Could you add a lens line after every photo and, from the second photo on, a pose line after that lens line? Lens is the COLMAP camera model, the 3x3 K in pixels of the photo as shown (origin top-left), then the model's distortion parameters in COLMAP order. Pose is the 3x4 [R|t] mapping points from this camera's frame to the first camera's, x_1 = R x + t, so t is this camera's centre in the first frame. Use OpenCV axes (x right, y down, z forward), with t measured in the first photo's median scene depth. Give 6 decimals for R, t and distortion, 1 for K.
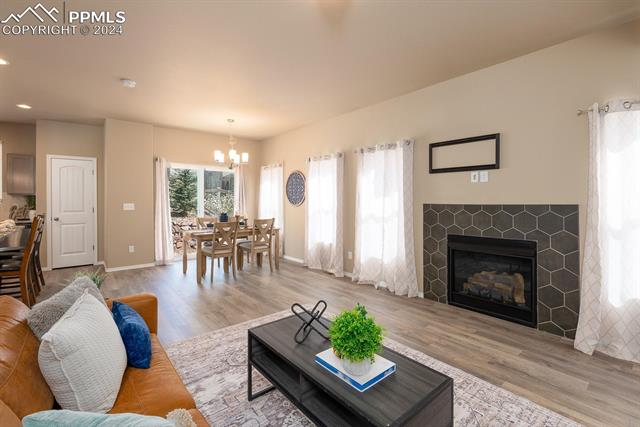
lens RADIAL K [[286.2, 0, 320.0], [0, 286.2, 213.5], [0, 0, 1]] dist [-0.010142, 0.000172]
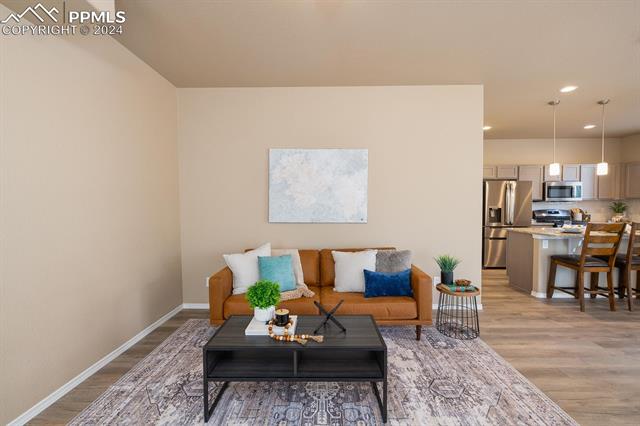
lens RADIAL K [[286.2, 0, 320.0], [0, 286.2, 213.0], [0, 0, 1]] dist [-0.010142, 0.000172]
pose [[-0.657281, 0.022968, -0.753296, 0.248075], [-0.029714, 0.997969, 0.056355, -0.024177], [0.753060, 0.059424, -0.655263, 0.505221]]
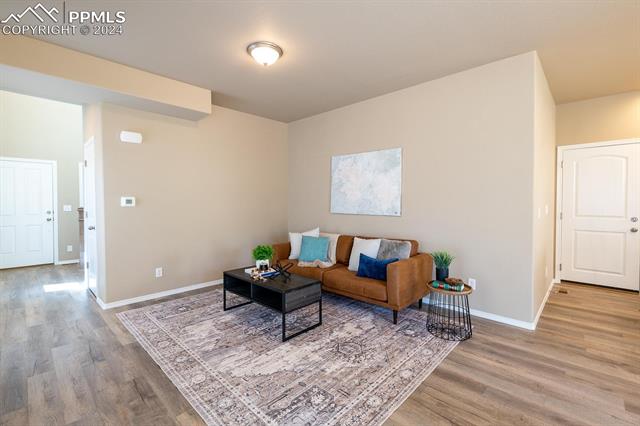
lens RADIAL K [[286.2, 0, 320.0], [0, 286.2, 213.0], [0, 0, 1]] dist [-0.010142, 0.000172]
pose [[-0.994179, 0.001877, -0.107727, -0.022642], [-0.006988, 0.996620, 0.081856, -0.031742], [0.107517, 0.082133, -0.990805, 0.809741]]
